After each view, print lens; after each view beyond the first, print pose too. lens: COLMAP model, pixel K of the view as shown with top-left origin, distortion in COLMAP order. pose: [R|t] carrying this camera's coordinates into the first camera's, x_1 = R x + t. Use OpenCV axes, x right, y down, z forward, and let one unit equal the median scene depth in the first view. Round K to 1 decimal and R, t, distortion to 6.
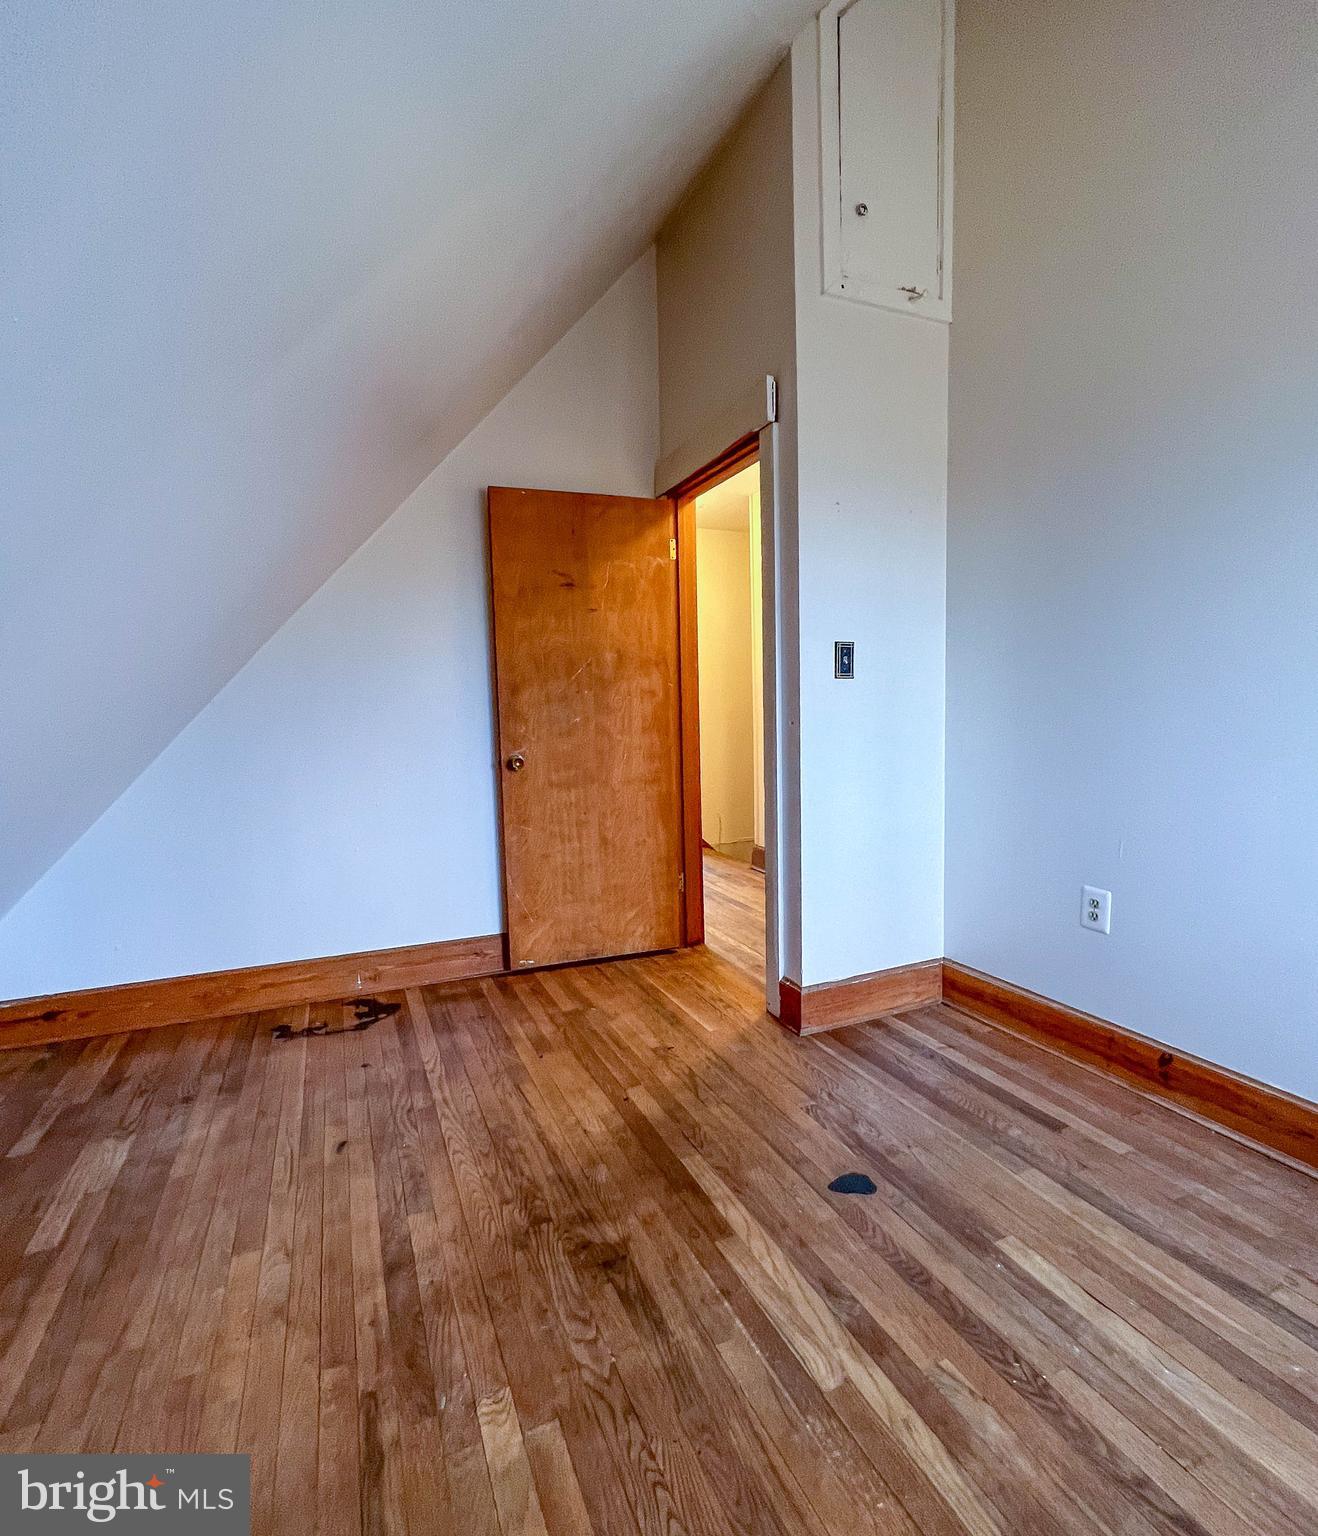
lens RADIAL K [[741.7, 0, 659.0], [0, 741.7, 768.0], [0, 0, 1]] dist [0.000424, -0.000057]
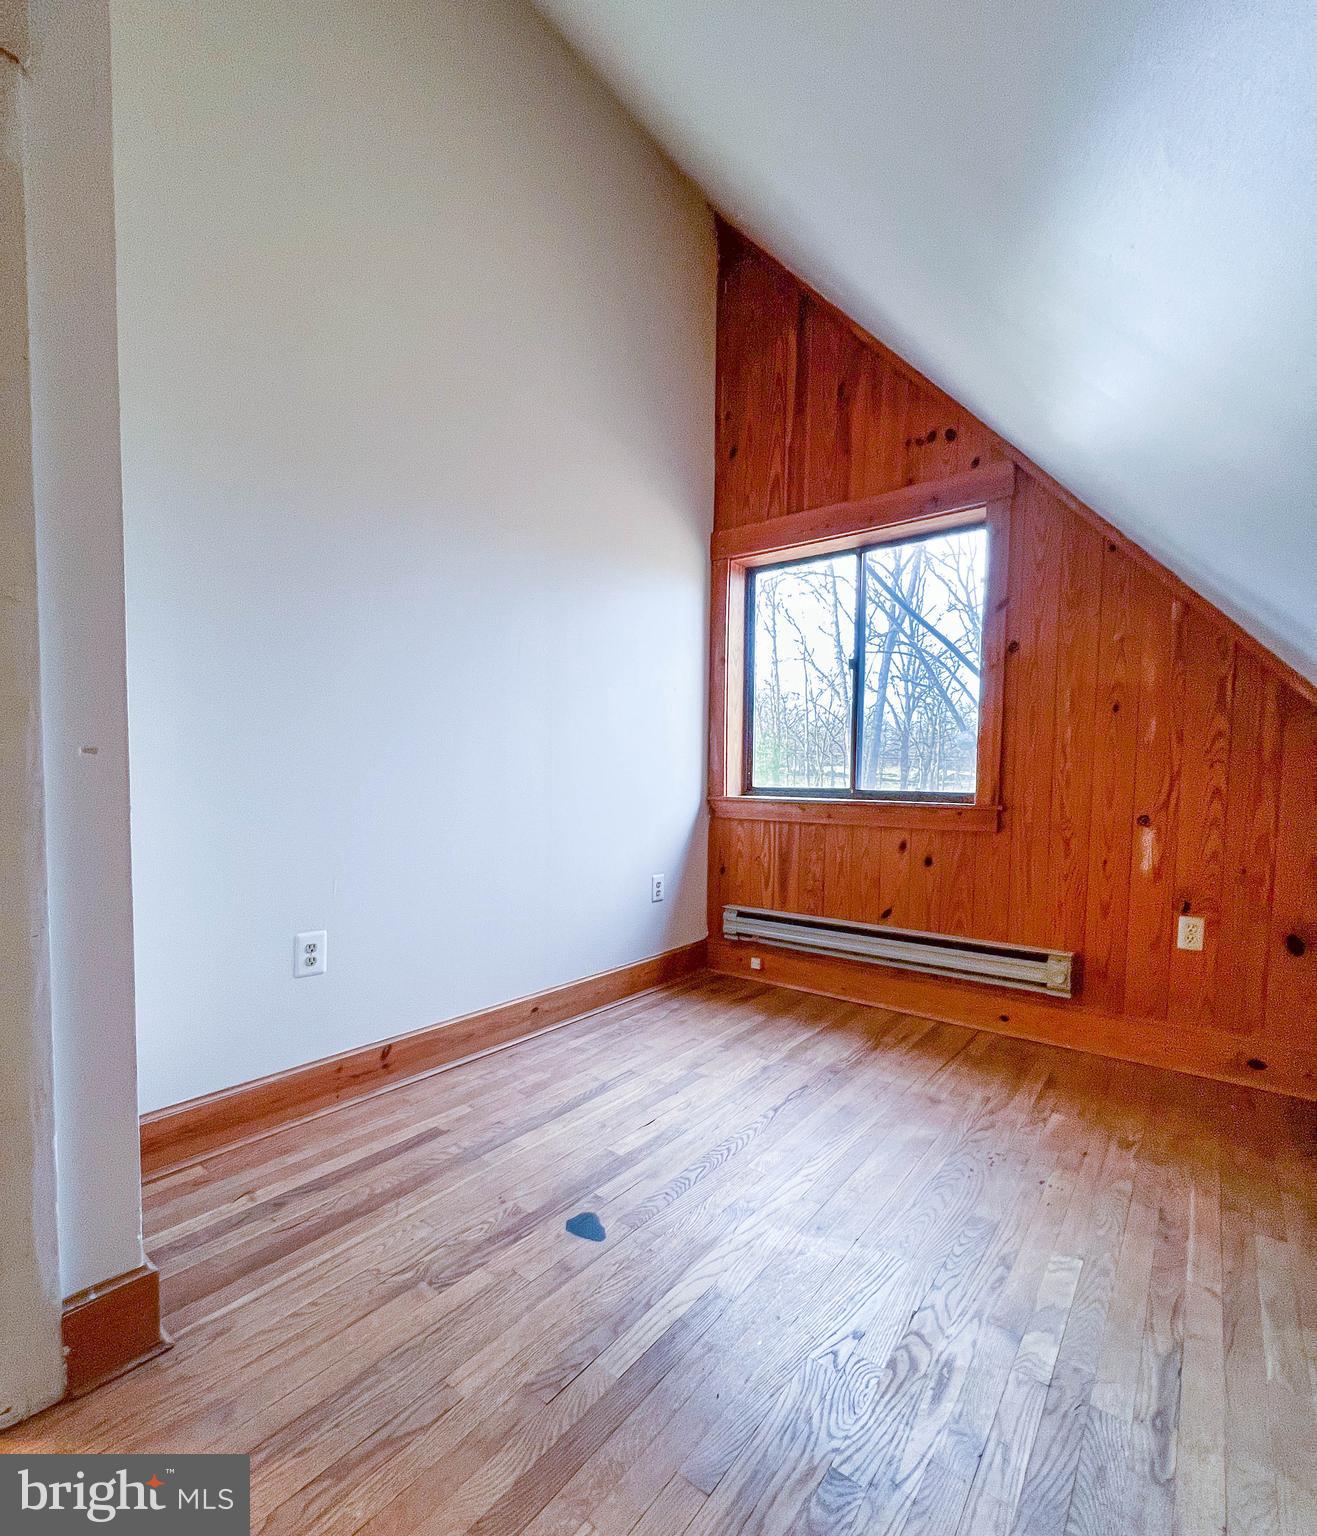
lens RADIAL K [[703.6, 0, 657.9], [0, 703.6, 818.6], [0, 0, 1]] dist [0.002912, 0.000232]
pose [[-0.468321, -0.035342, 0.882851, -0.474015], [0.070652, 0.994502, 0.077290, -0.030335], [-0.880729, 0.098572, -0.463249, 1.055206]]
